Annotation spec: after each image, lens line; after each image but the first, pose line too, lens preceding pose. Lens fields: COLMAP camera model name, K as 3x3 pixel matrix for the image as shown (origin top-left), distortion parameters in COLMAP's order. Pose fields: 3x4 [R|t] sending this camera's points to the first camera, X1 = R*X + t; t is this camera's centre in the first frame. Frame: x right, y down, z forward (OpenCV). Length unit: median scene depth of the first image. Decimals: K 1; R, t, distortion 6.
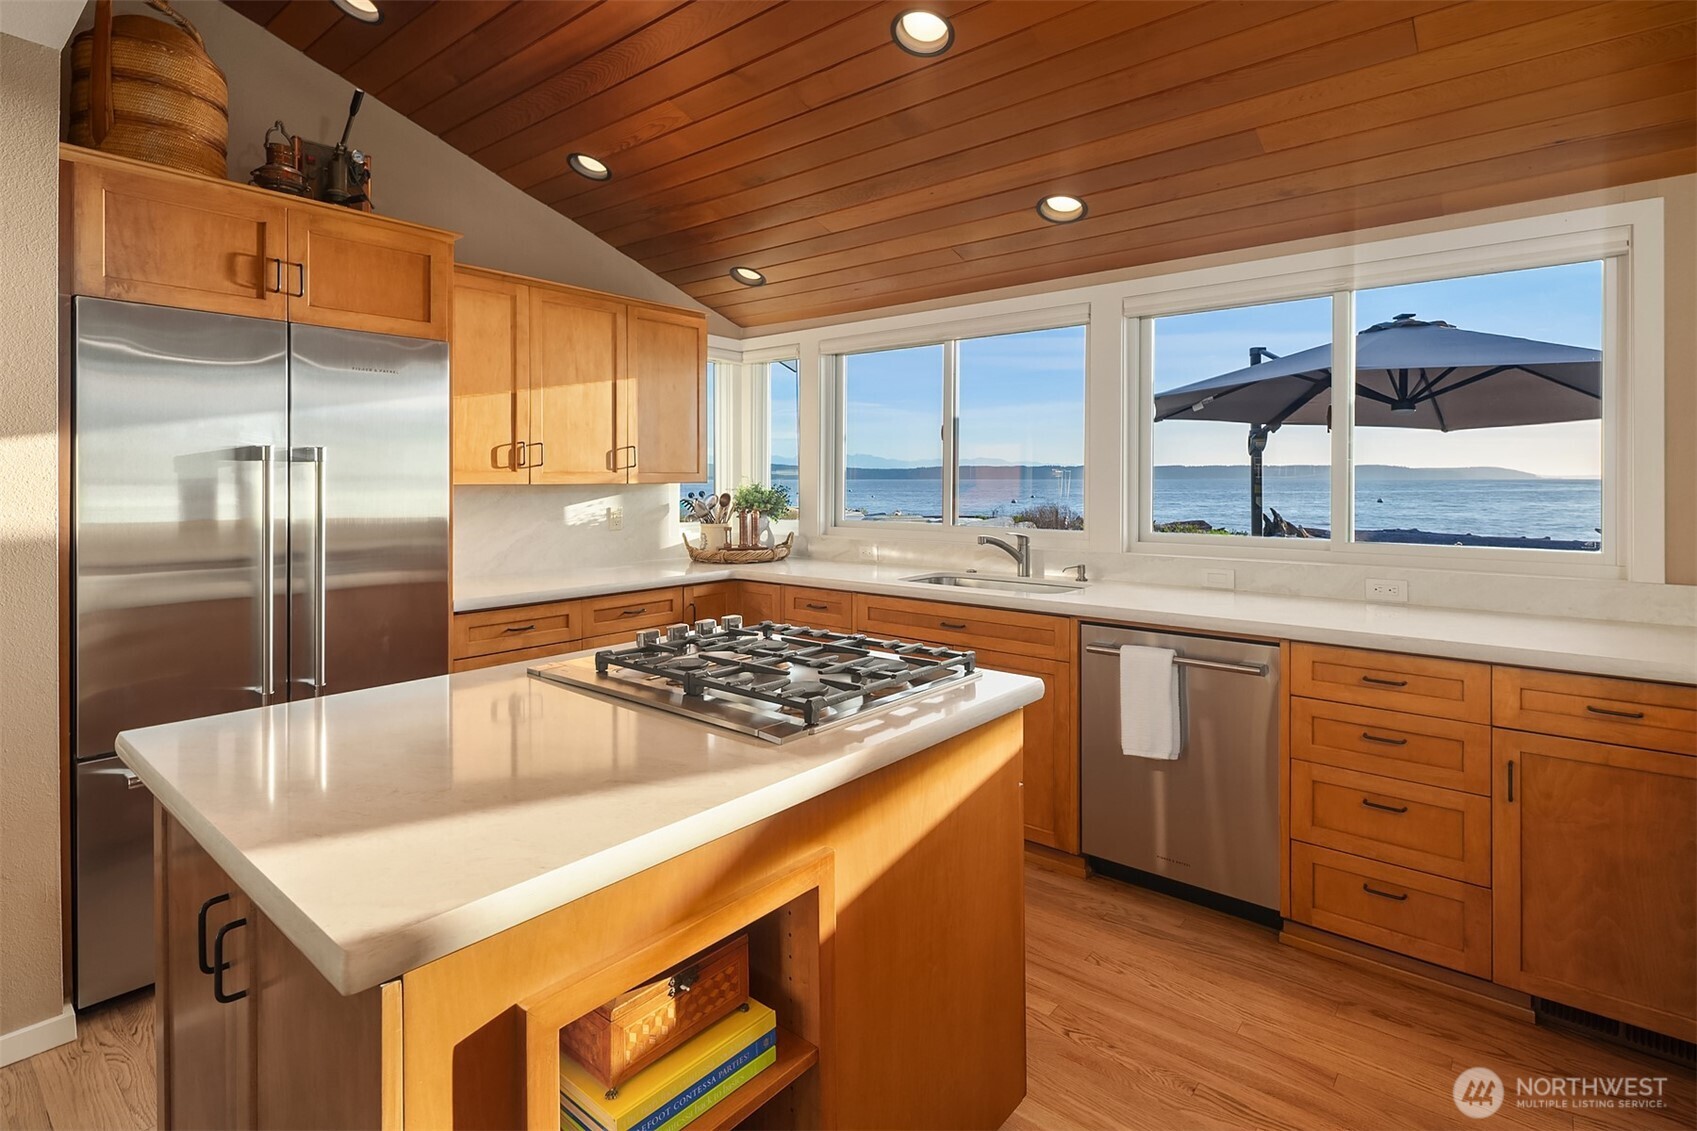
lens RADIAL K [[832.3, 0, 837.0], [0, 832.3, 490.8], [0, 0, 1]] dist [-0.005727, -0.000372]
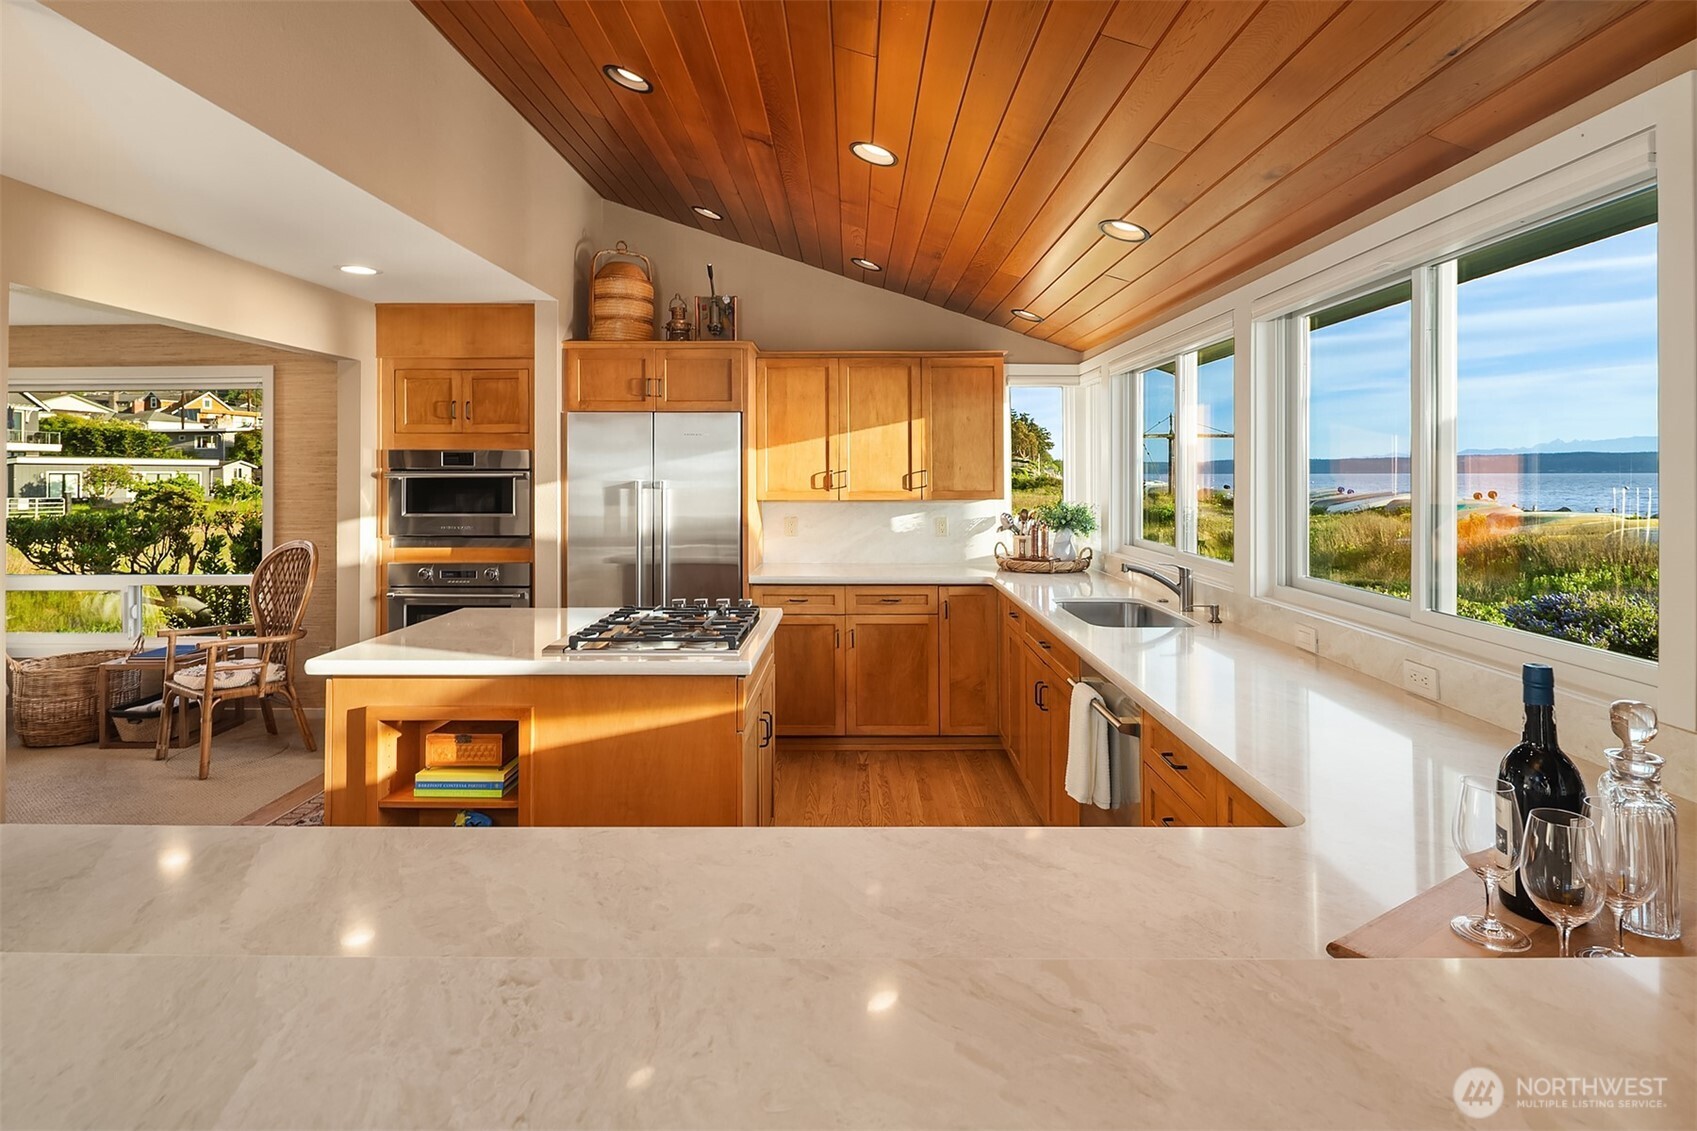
lens RADIAL K [[832.3, 0, 837.0], [0, 832.3, 490.8], [0, 0, 1]] dist [-0.005727, -0.000372]
pose [[0.635346, 0.012767, -0.772122, 0.700386], [-0.007466, 0.999918, 0.010390, -0.038276], [0.772191, -0.000837, 0.635390, 0.109785]]
